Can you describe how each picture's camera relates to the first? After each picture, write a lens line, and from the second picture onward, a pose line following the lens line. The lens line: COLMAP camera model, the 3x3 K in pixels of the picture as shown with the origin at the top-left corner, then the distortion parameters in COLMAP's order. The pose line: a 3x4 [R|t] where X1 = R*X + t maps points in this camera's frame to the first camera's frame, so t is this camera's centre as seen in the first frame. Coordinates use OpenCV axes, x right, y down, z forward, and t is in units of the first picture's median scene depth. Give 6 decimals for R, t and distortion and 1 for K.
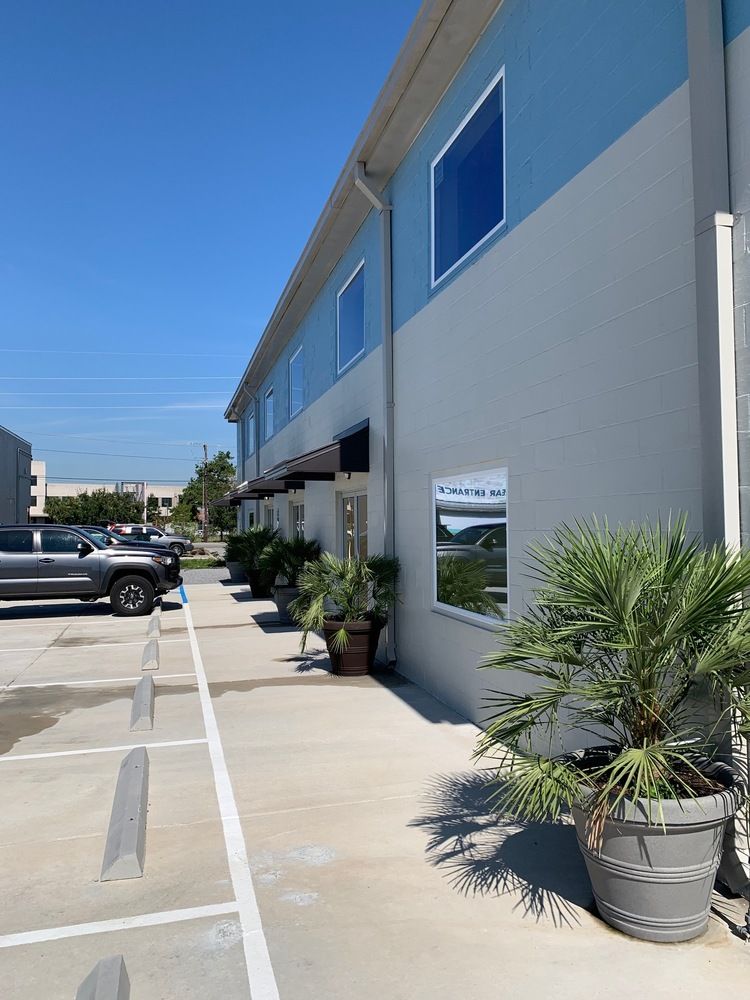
lens RADIAL K [[745.1, 0, 375.0], [0, 745.1, 500.0], [0, 0, 1]] dist [0.062019, -0.129693]
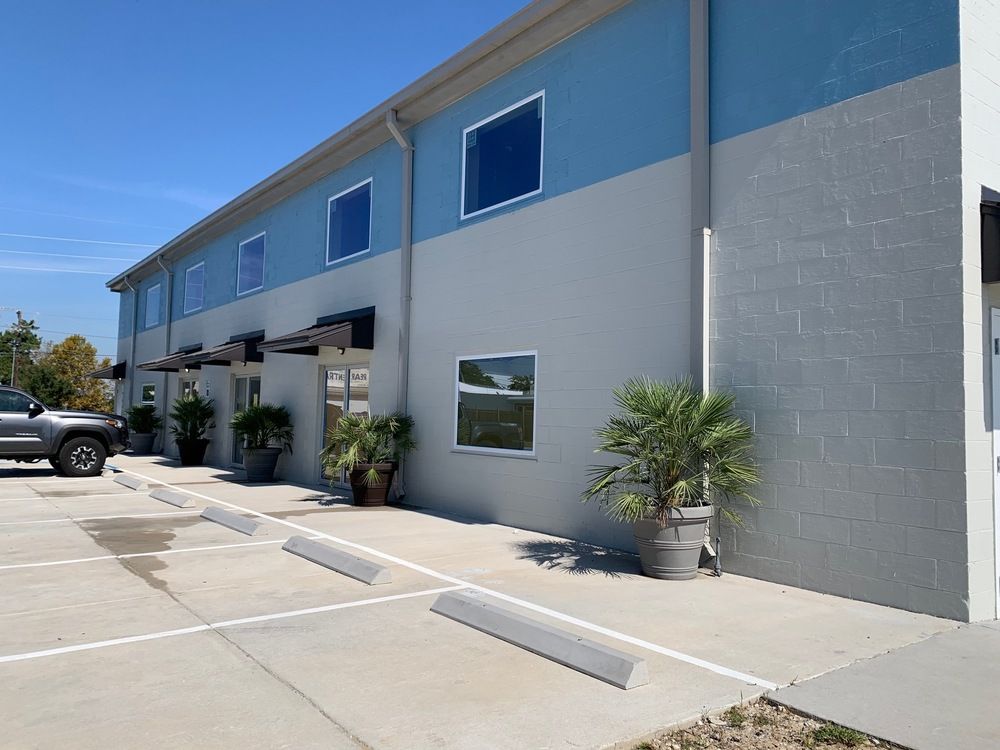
lens RADIAL K [[745.1, 0, 480.8], [0, 745.1, 374.7], [0, 0, 1]] dist [0.062019, -0.129693]
pose [[0.935354, 0.049496, 0.350232, -0.093699], [-0.042424, 0.998712, -0.027841, 0.010886], [-0.351159, 0.011182, 0.936249, -0.079299]]
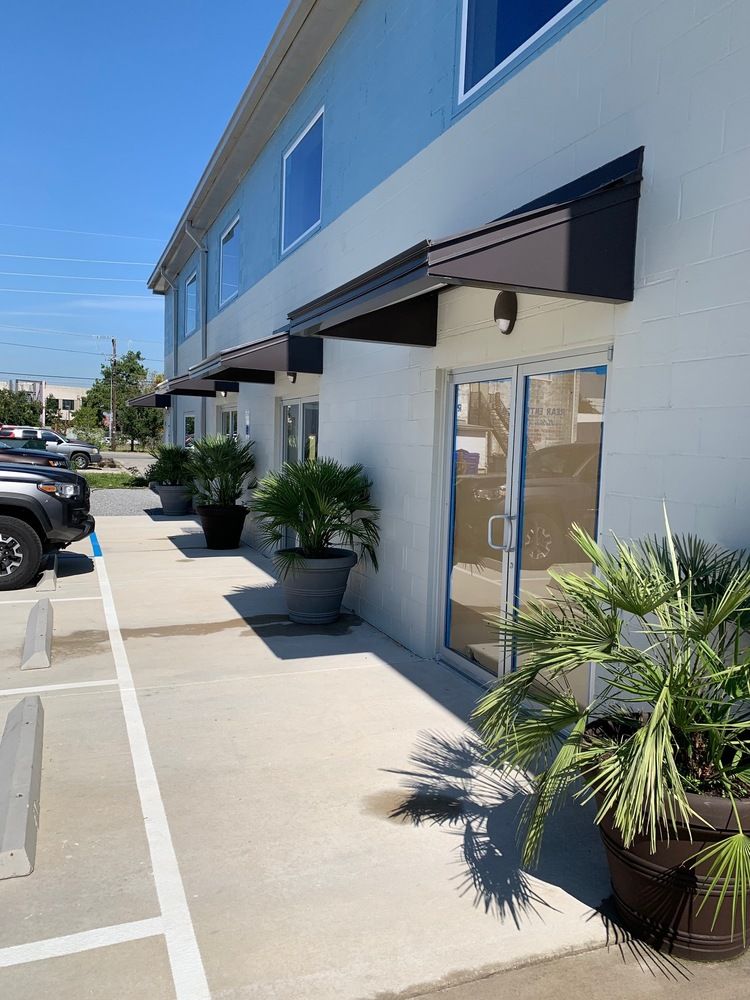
lens RADIAL K [[774.0, 0, 375.0], [0, 774.0, 500.0], [0, 0, 1]] dist [0.011960, 0.003366]
pose [[0.993878, 0.030351, 0.106228, -0.058842], [-0.041851, 0.993295, 0.107767, 0.008377], [-0.102245, -0.111553, 0.988485, 0.214953]]
